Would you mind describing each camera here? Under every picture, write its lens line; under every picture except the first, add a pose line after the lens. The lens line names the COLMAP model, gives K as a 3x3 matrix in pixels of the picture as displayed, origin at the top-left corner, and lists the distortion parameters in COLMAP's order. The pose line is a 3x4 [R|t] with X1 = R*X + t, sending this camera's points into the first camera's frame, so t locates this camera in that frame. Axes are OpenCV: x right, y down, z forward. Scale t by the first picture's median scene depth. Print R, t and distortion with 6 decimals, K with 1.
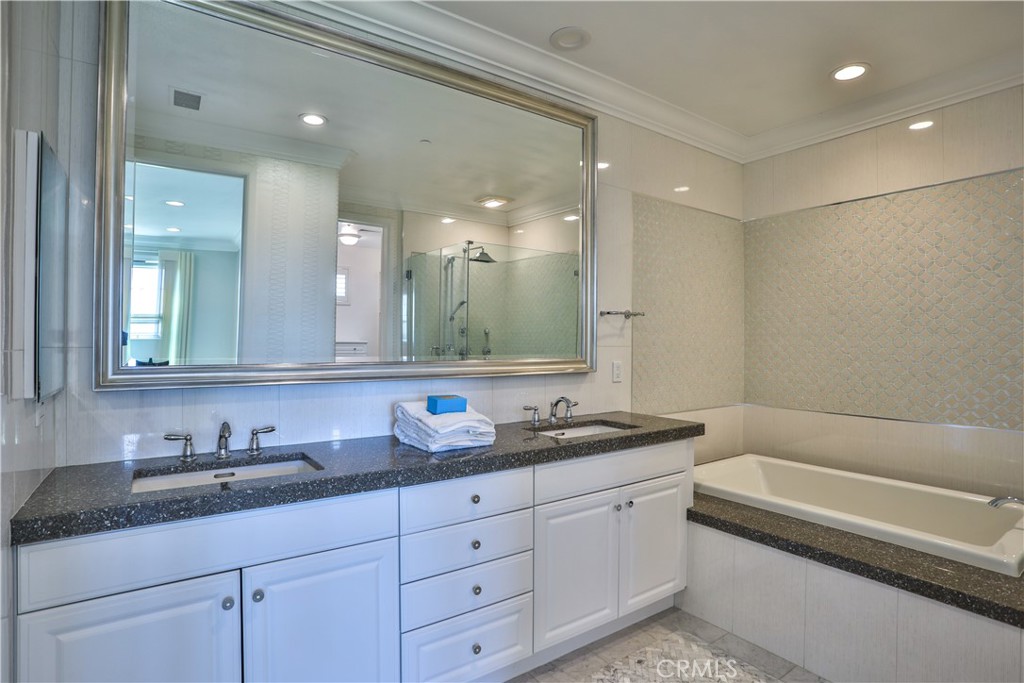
lens RADIAL K [[540.7, 0, 507.1], [0, 540.7, 335.6], [0, 0, 1]] dist [-0.005255, 0.000534]
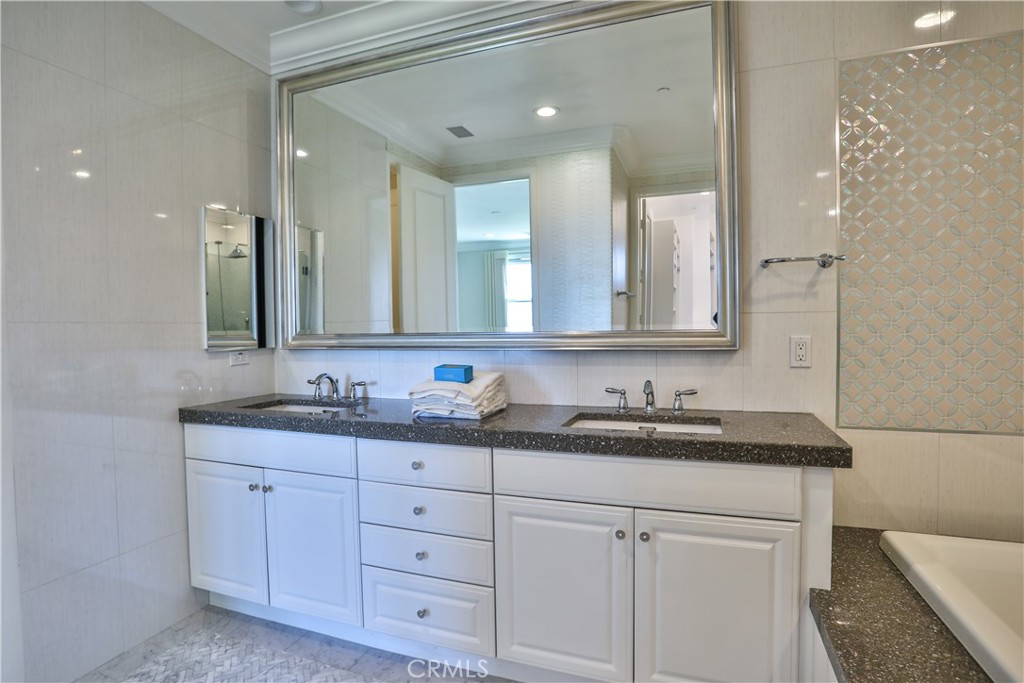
lens RADIAL K [[501.8, 0, 510.4], [0, 501.8, 323.9], [0, 0, 1]] dist [-0.000373, -0.000025]
pose [[0.588118, 0.002084, -0.808772, 0.569826], [0.024829, 0.999479, 0.020630, 0.015699], [0.808394, -0.032214, 0.587760, 0.424817]]
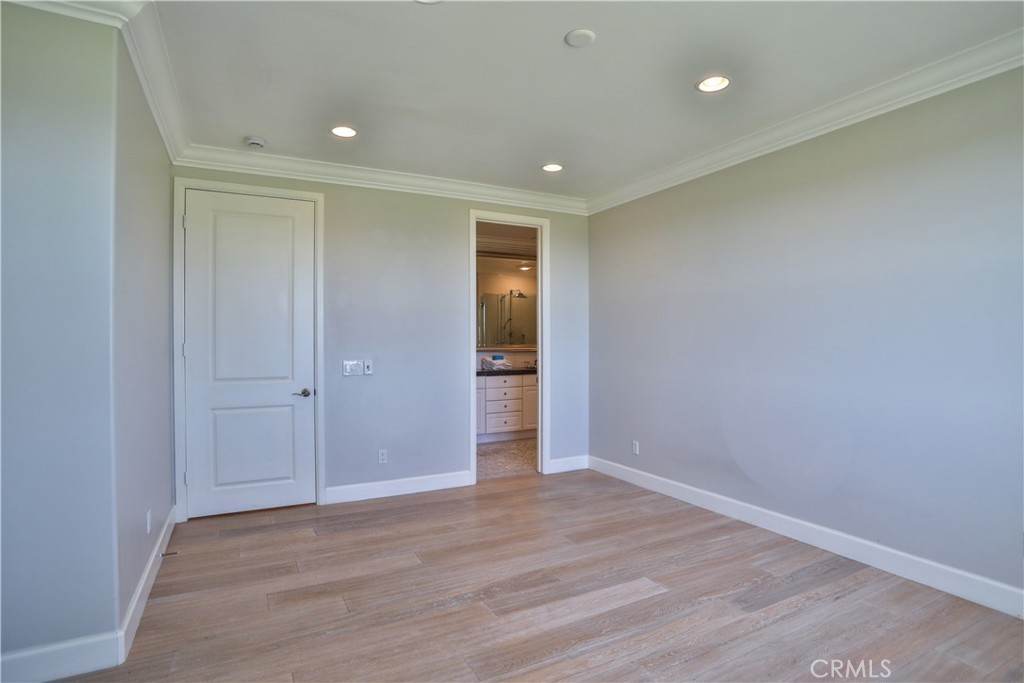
lens RADIAL K [[540.7, 0, 507.1], [0, 540.7, 335.6], [0, 0, 1]] dist [-0.005255, 0.000534]
pose [[0.993511, 0.007683, -0.113472, 0.272532], [-0.005754, 0.999834, 0.017316, -0.062868], [0.113586, -0.016551, 0.993390, -1.967504]]
